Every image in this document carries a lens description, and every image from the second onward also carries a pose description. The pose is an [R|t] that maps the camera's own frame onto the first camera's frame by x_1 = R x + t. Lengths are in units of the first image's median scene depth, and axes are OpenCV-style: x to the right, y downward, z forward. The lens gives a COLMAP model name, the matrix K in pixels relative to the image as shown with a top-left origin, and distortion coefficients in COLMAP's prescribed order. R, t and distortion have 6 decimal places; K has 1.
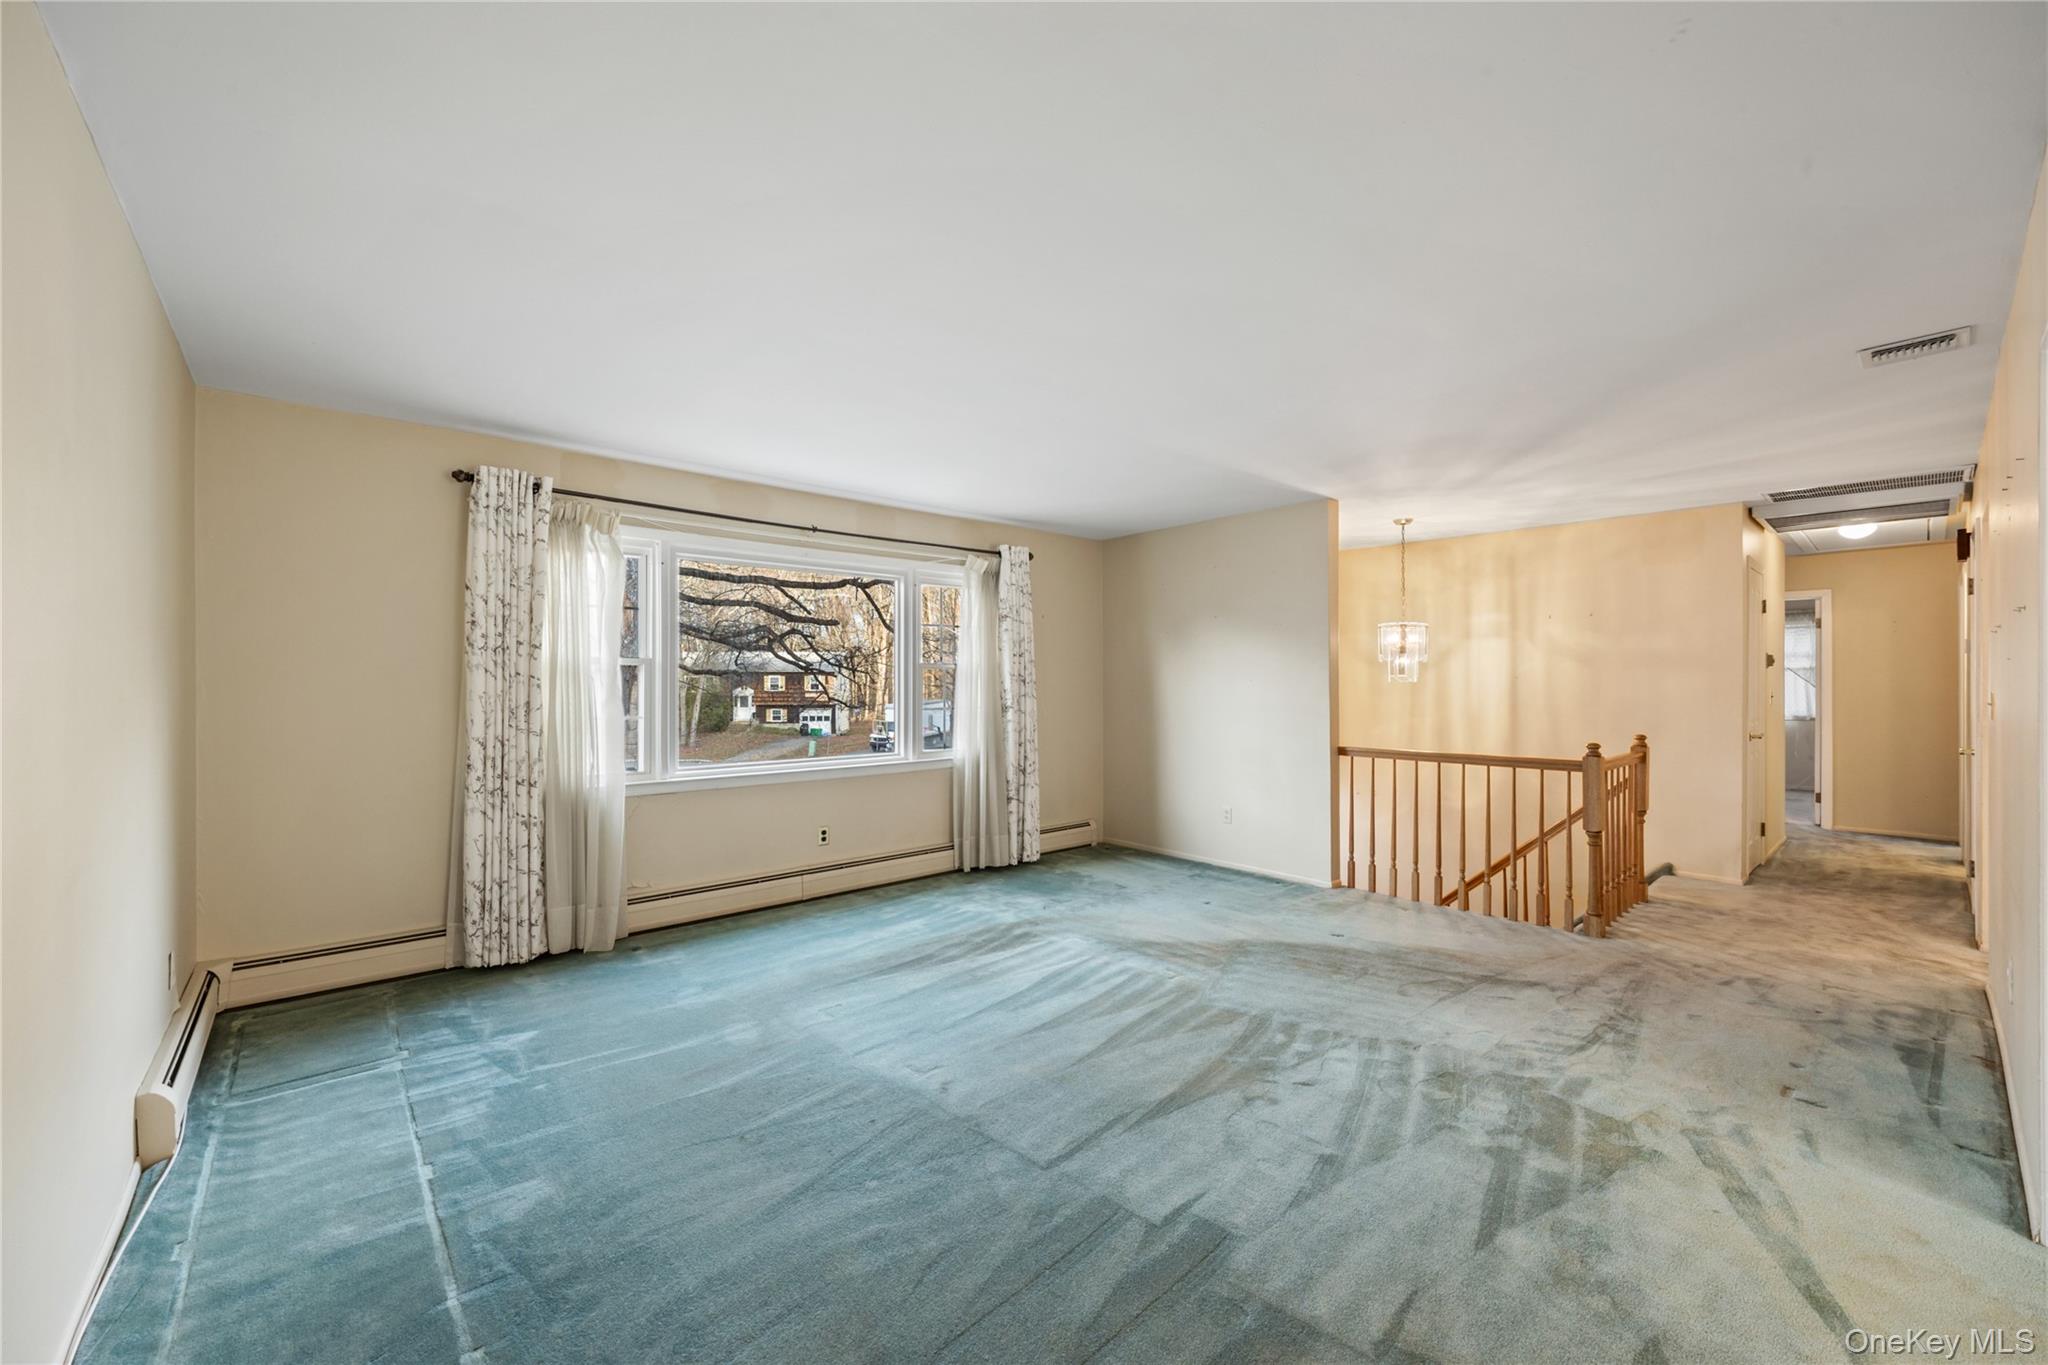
lens RADIAL K [[789.7, 0, 998.8], [0, 789.7, 681.9], [0, 0, 1]] dist [-0.000145, -0.000395]
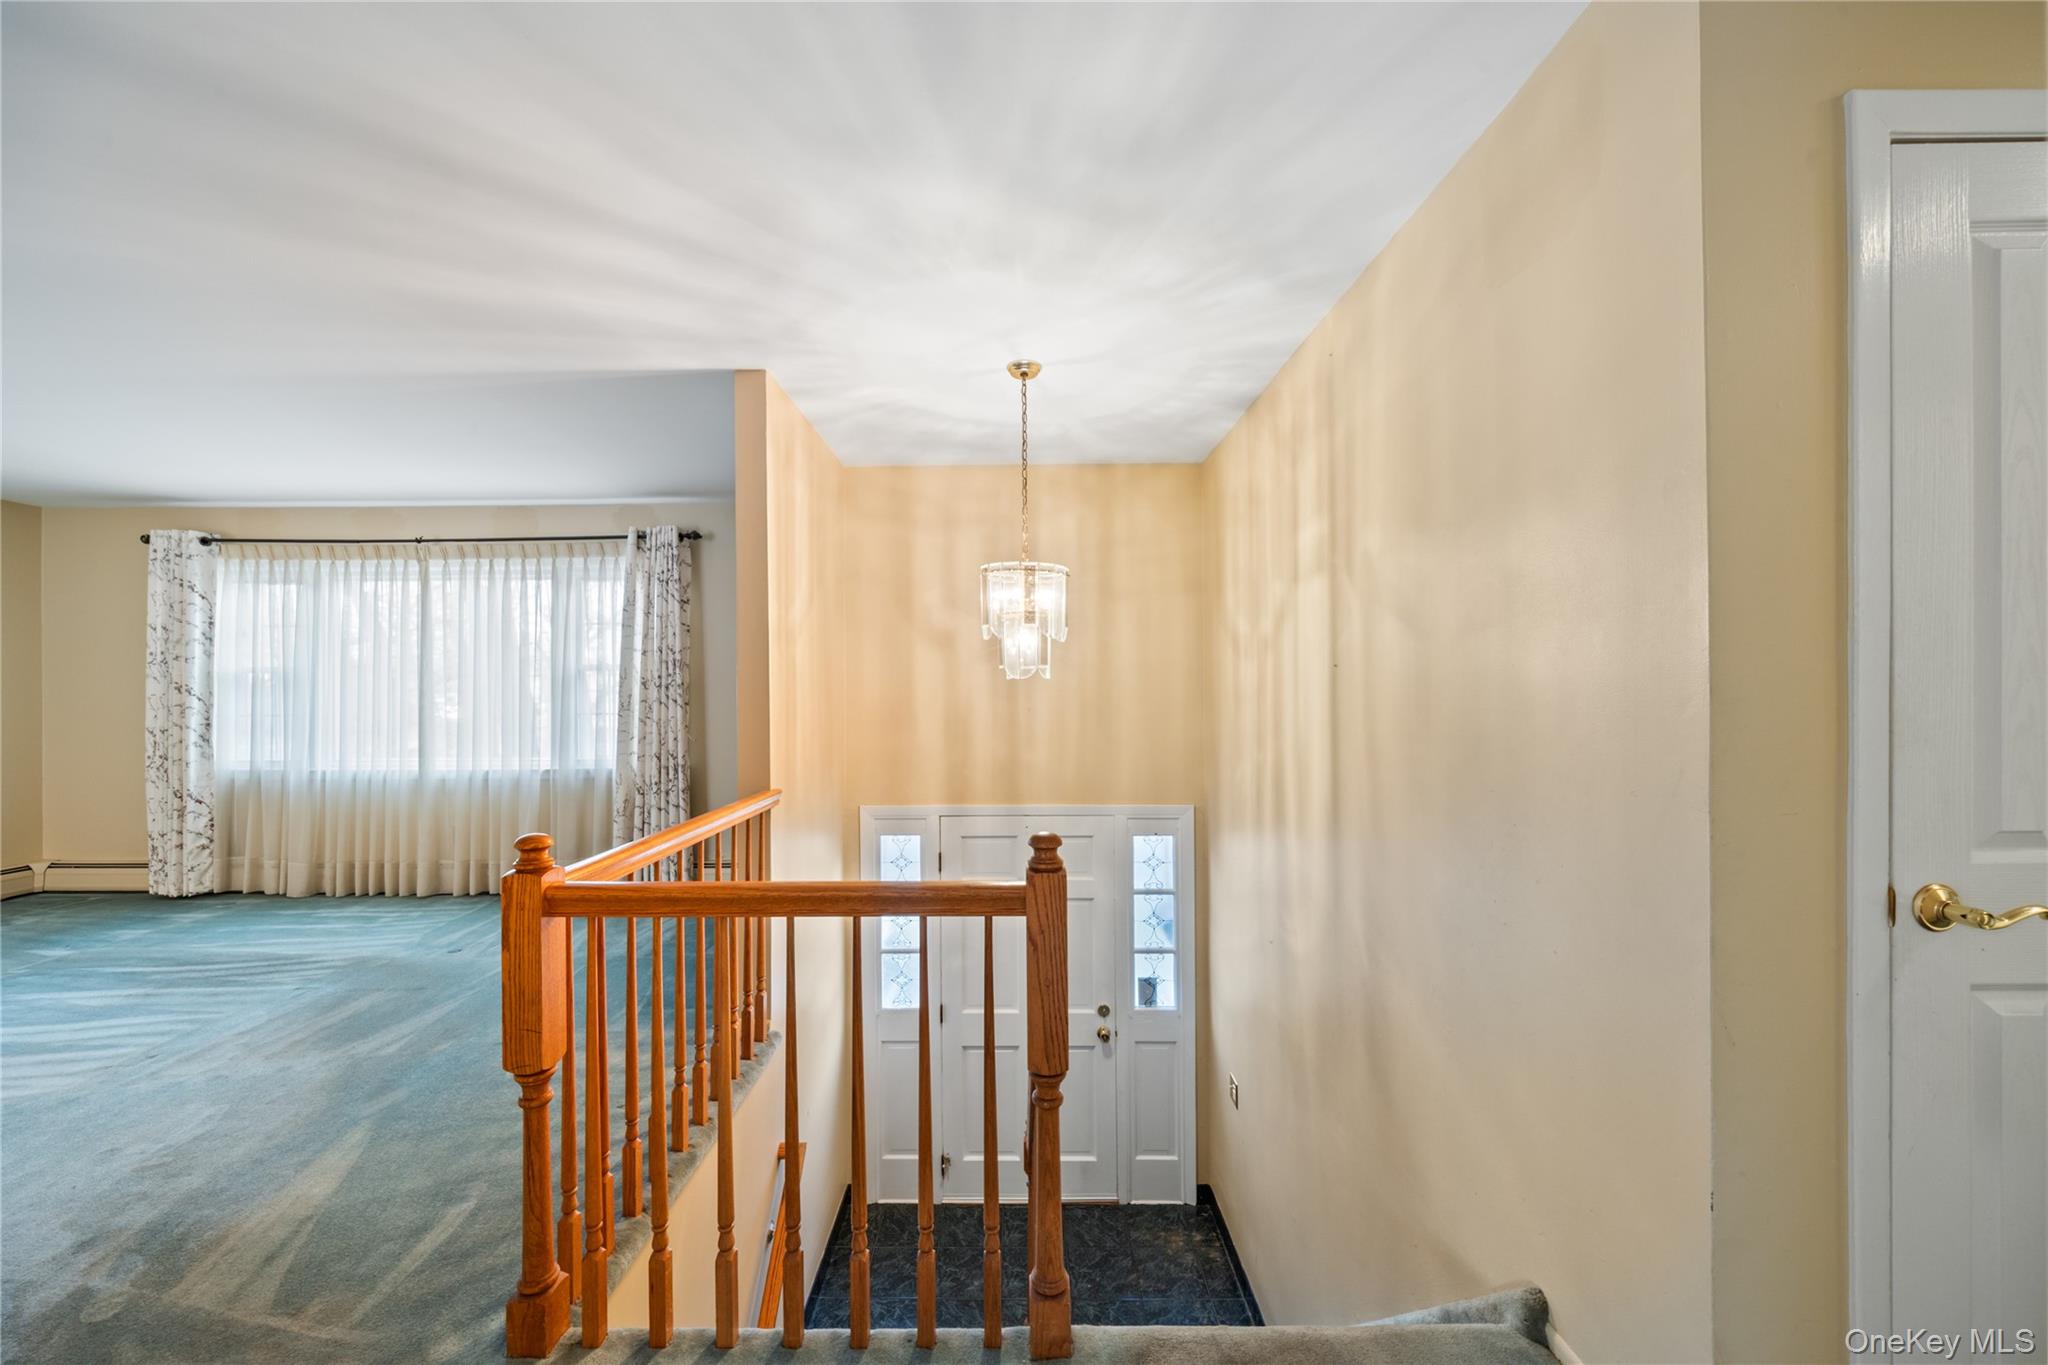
lens RADIAL K [[764.2, 0, 996.7], [0, 764.2, 683.7], [0, 0, 1]] dist [-0.000674, 0.002372]
pose [[0.744831, -0.007004, -0.667216, 1.033377], [0.005062, 0.999975, -0.004847, 0.005694], [0.667234, 0.000233, 0.744848, 0.765210]]
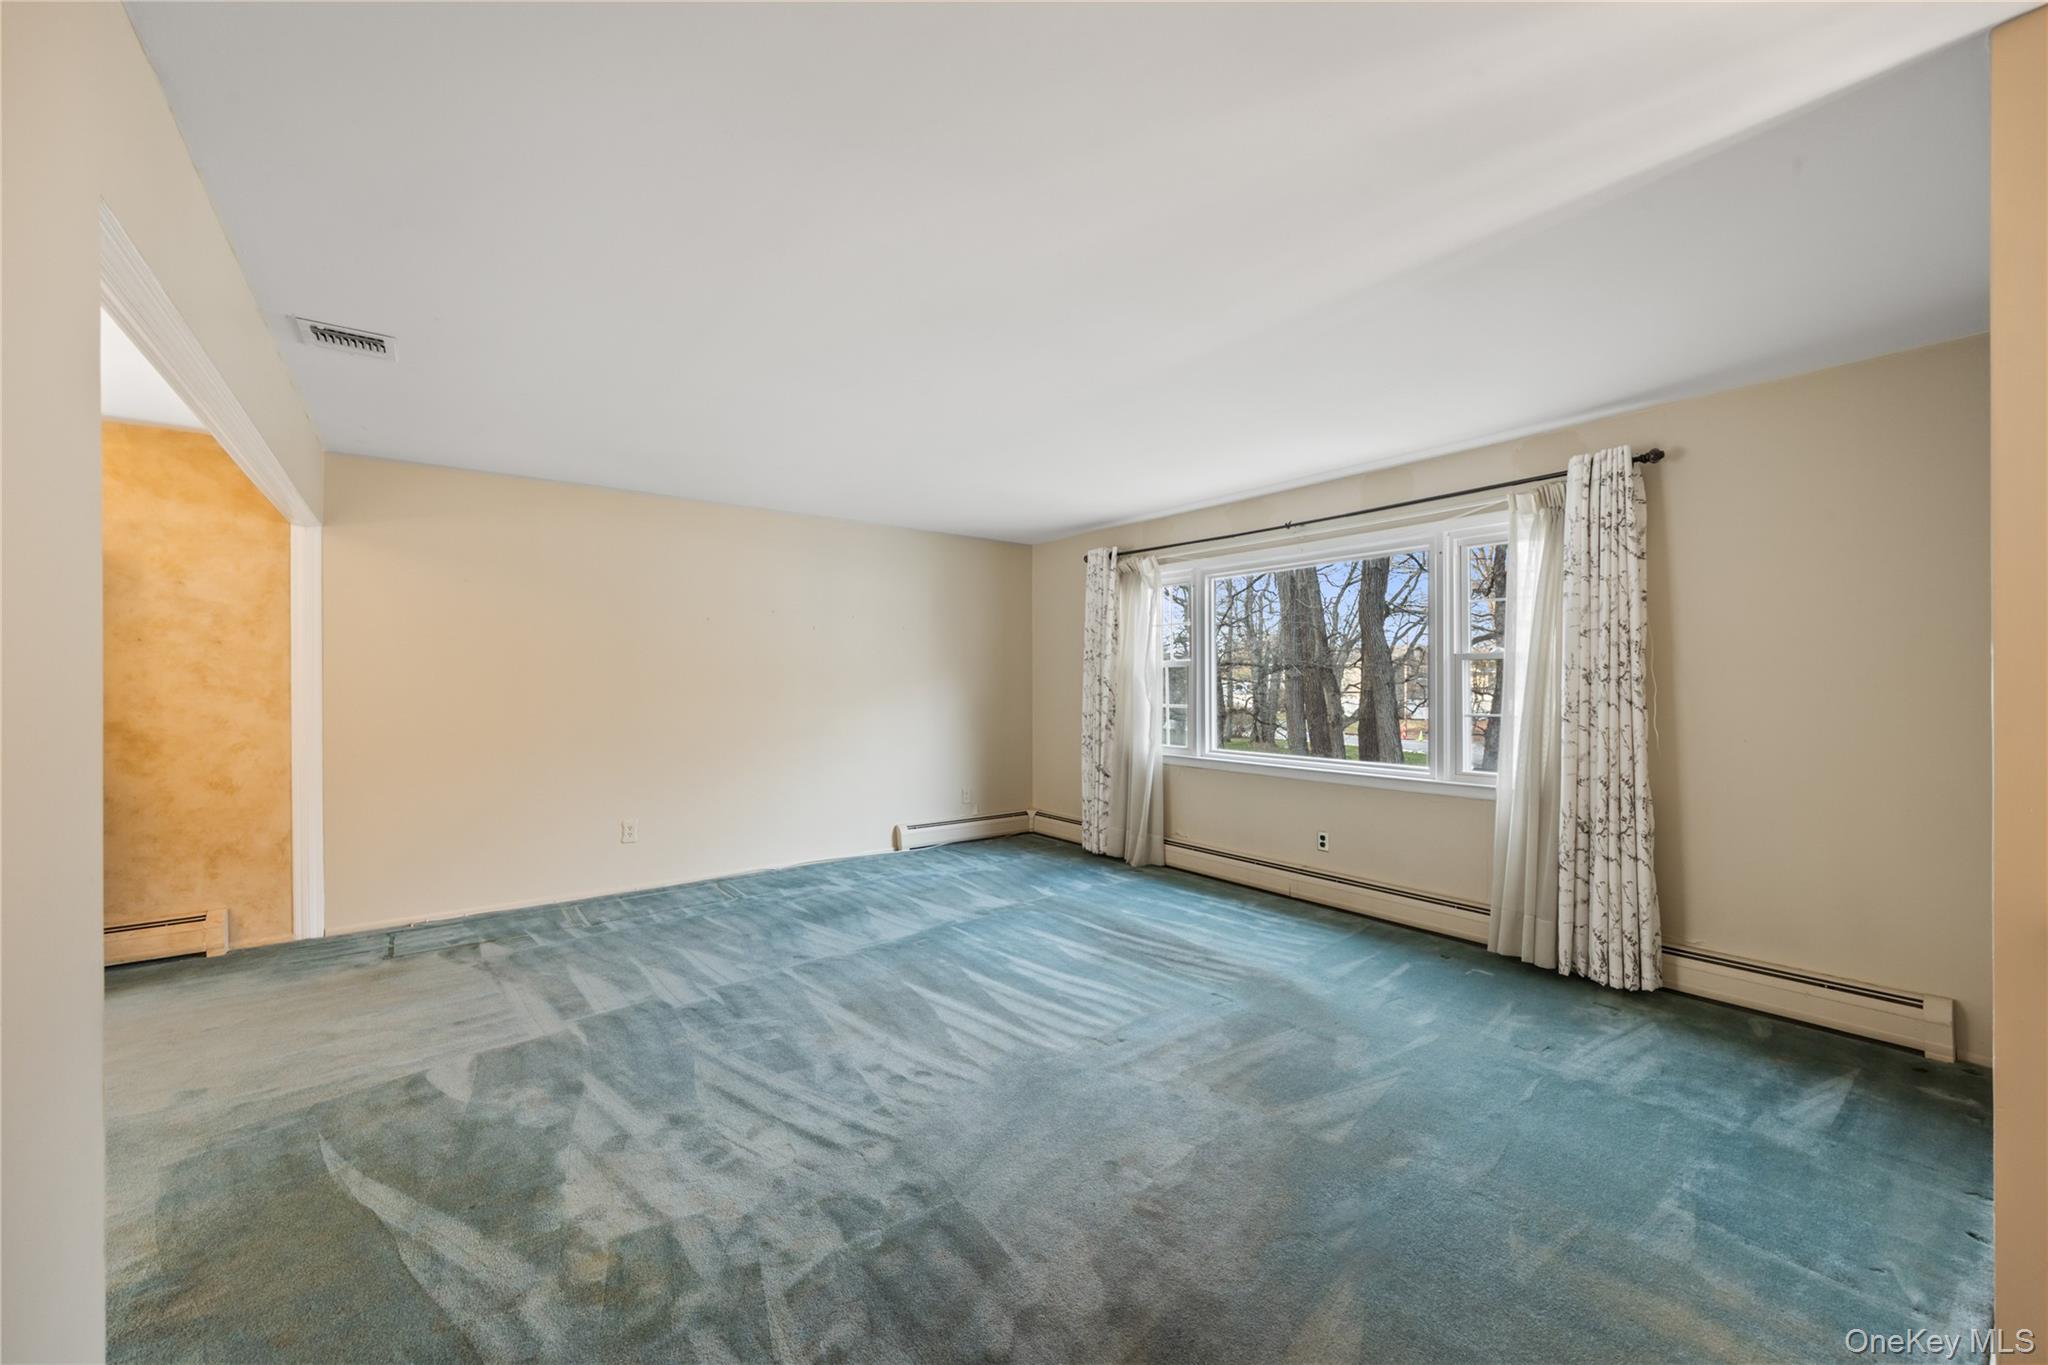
lens RADIAL K [[778.9, 0, 1012.5], [0, 778.9, 676.6], [0, 0, 1]] dist [-0.001058, -0.000546]
pose [[-0.058121, -0.004975, -0.998297, 0.779401], [0.001991, 0.999985, -0.005099, 0.001061], [0.998308, -0.002284, -0.058111, 0.722524]]
